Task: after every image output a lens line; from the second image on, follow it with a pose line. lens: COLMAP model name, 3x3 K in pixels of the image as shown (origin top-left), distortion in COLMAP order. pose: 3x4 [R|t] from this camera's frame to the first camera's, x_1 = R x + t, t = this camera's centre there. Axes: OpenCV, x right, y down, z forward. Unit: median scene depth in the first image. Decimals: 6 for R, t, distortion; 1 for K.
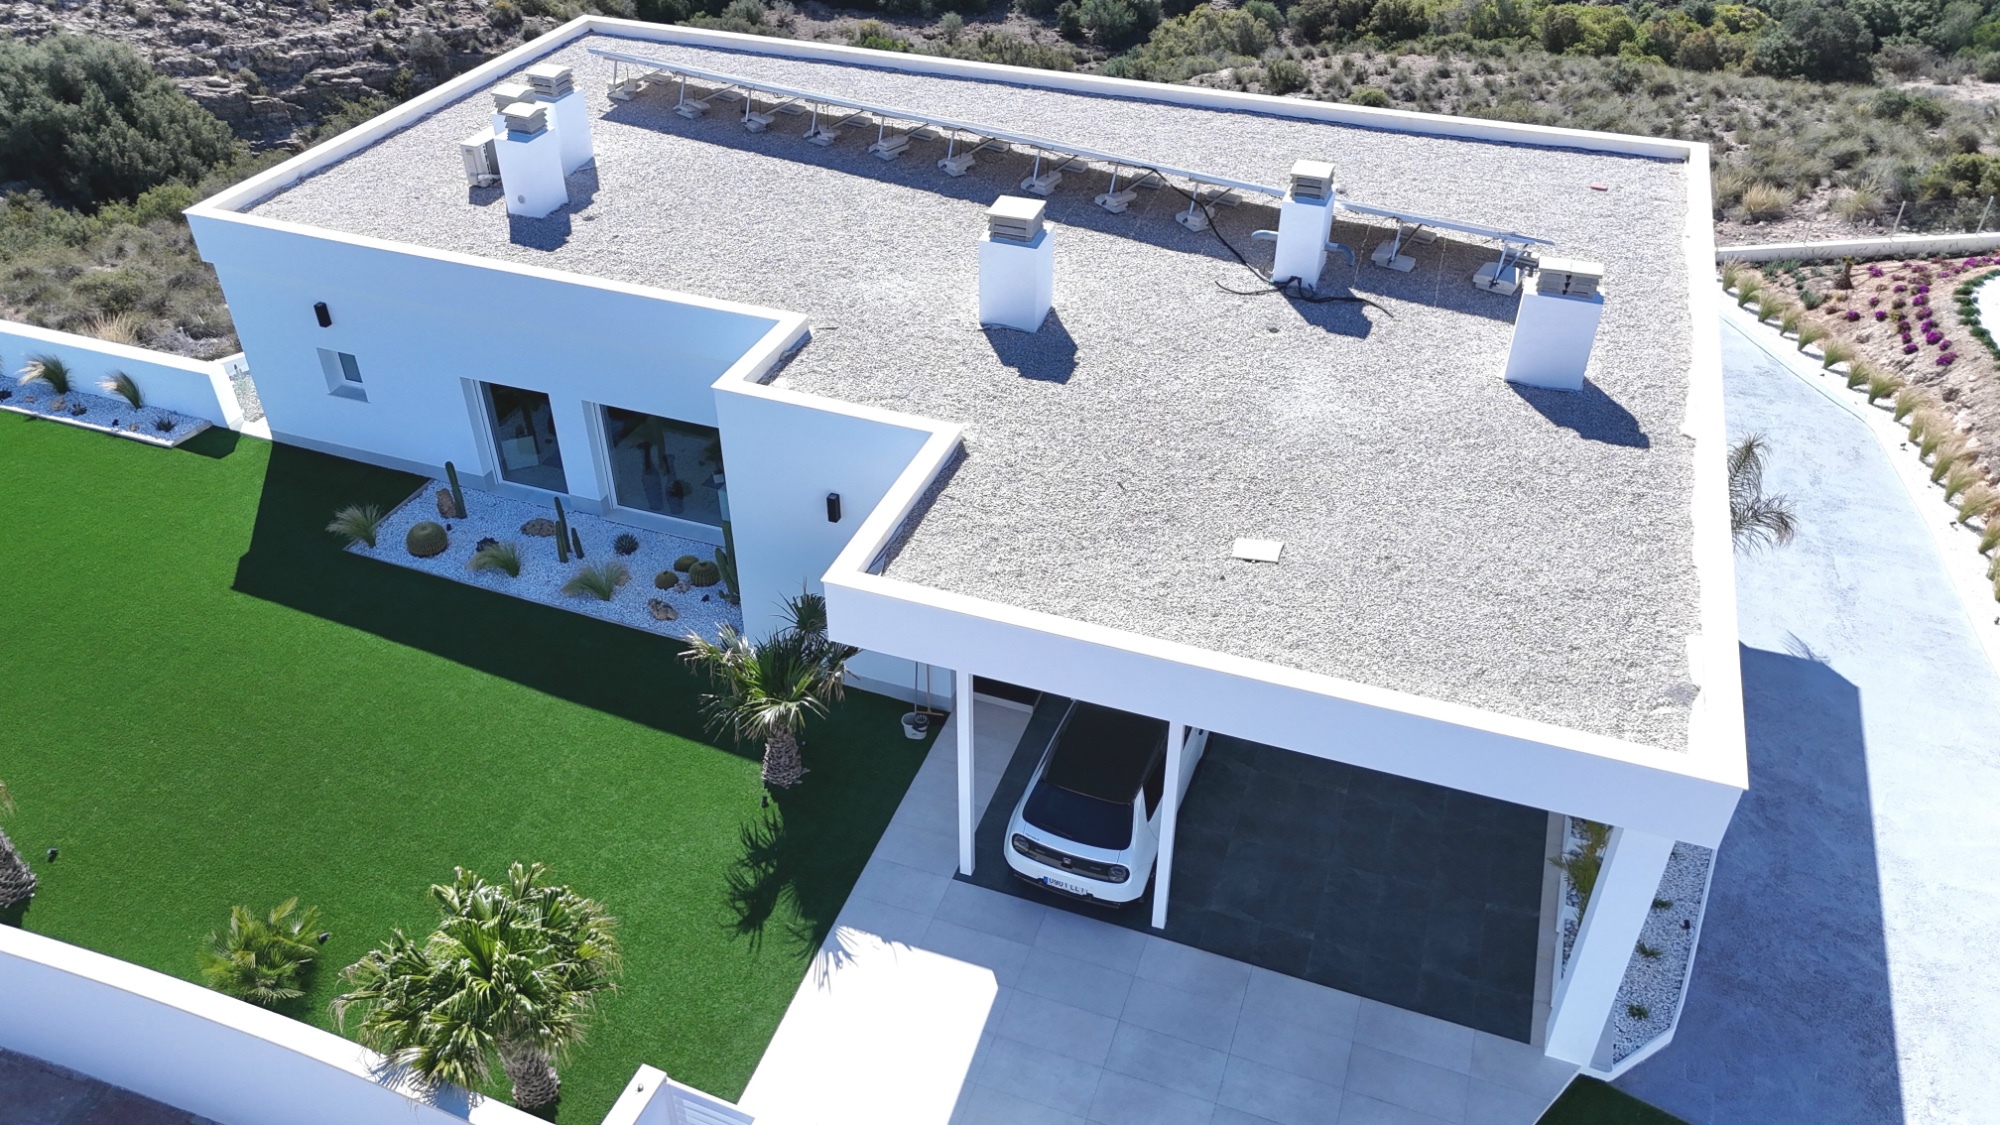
lens RADIAL K [[1482.8, 0, 1006.8], [0, 1482.8, 561.7], [0, 0, 1]] dist [0.028825, -0.002190]
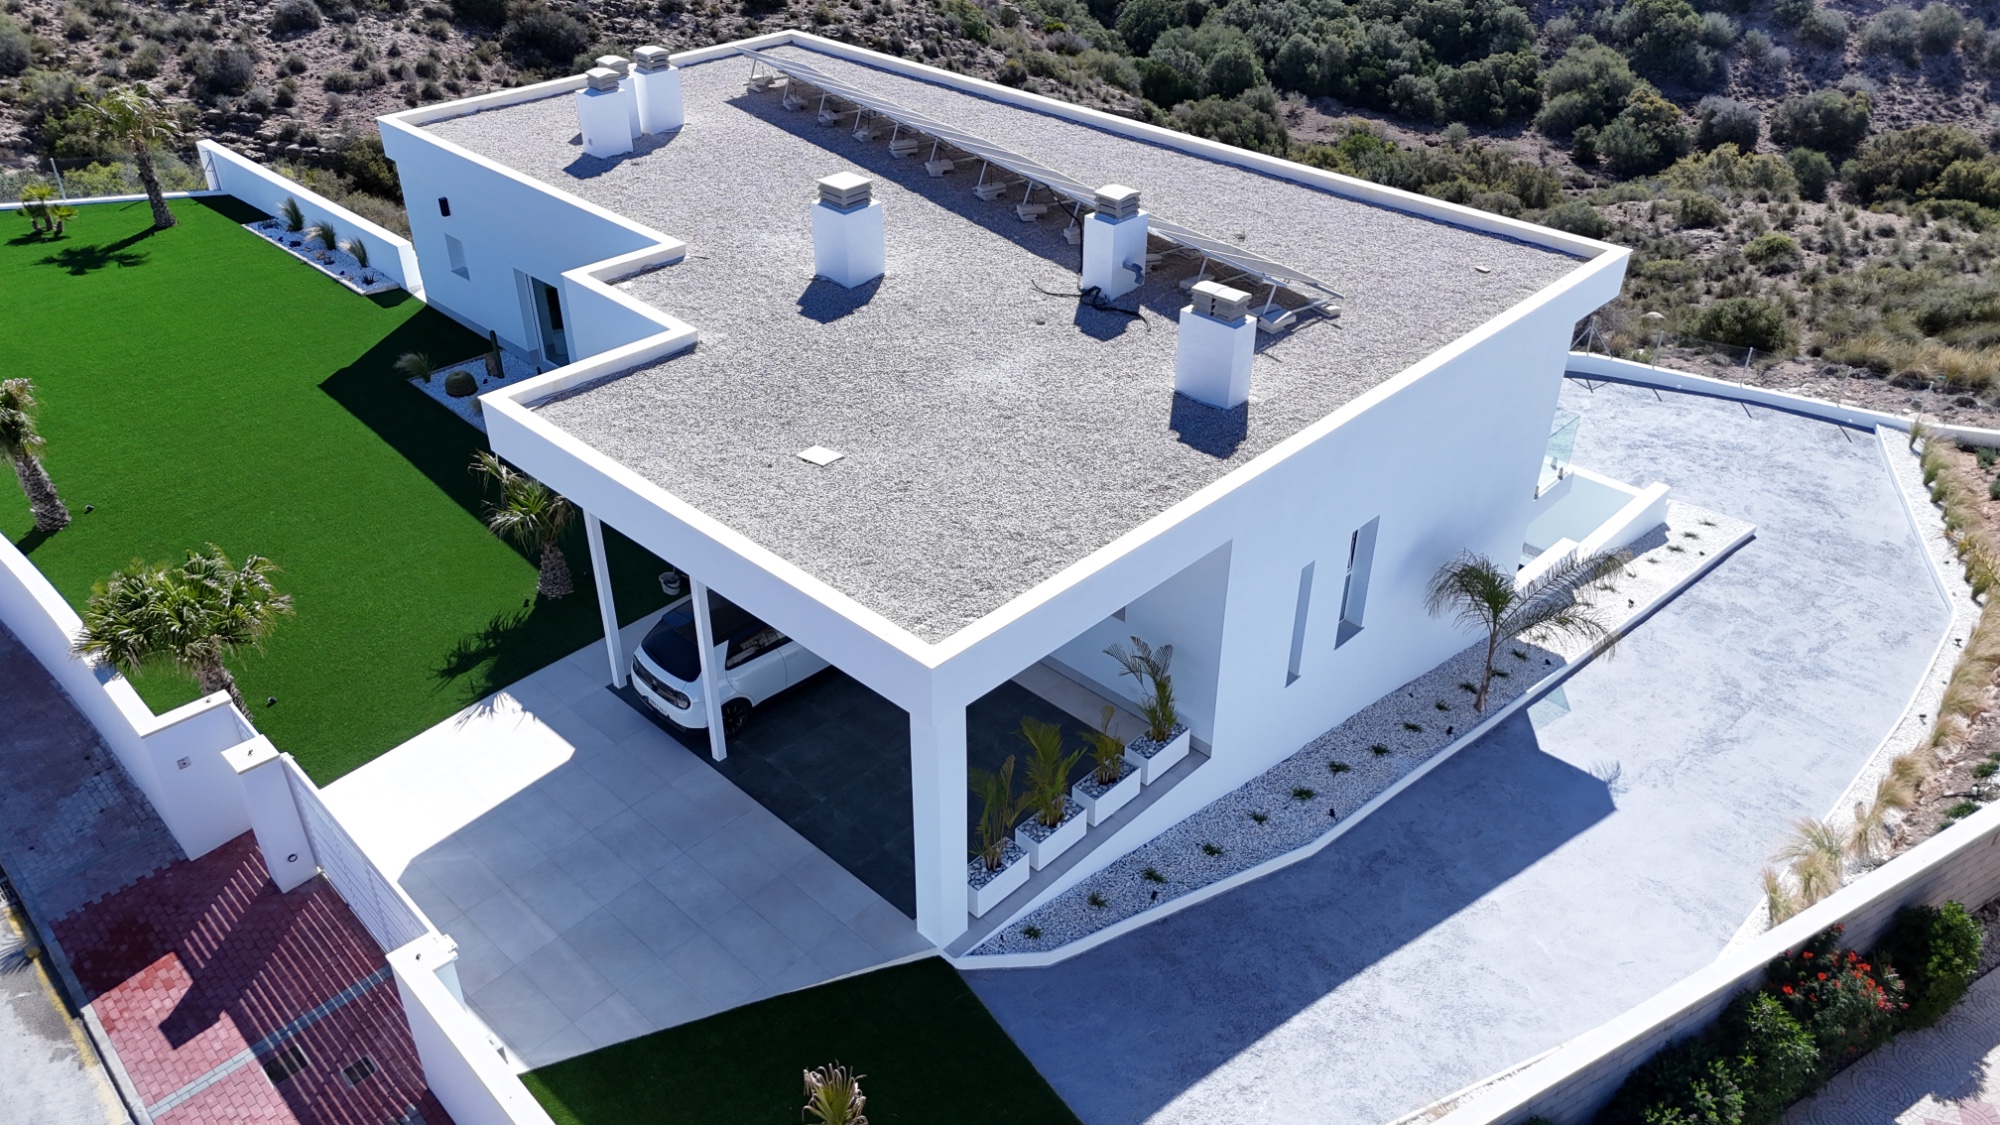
lens RADIAL K [[1475.8, 0, 1002.0], [0, 1475.8, 567.4], [0, 0, 1]] dist [0.056380, -0.043892]
pose [[0.912946, 0.223429, -0.341482, 0.479137], [-0.242463, 0.970066, -0.013515, 0.039279], [0.328241, 0.095135, 0.939791, -0.042616]]
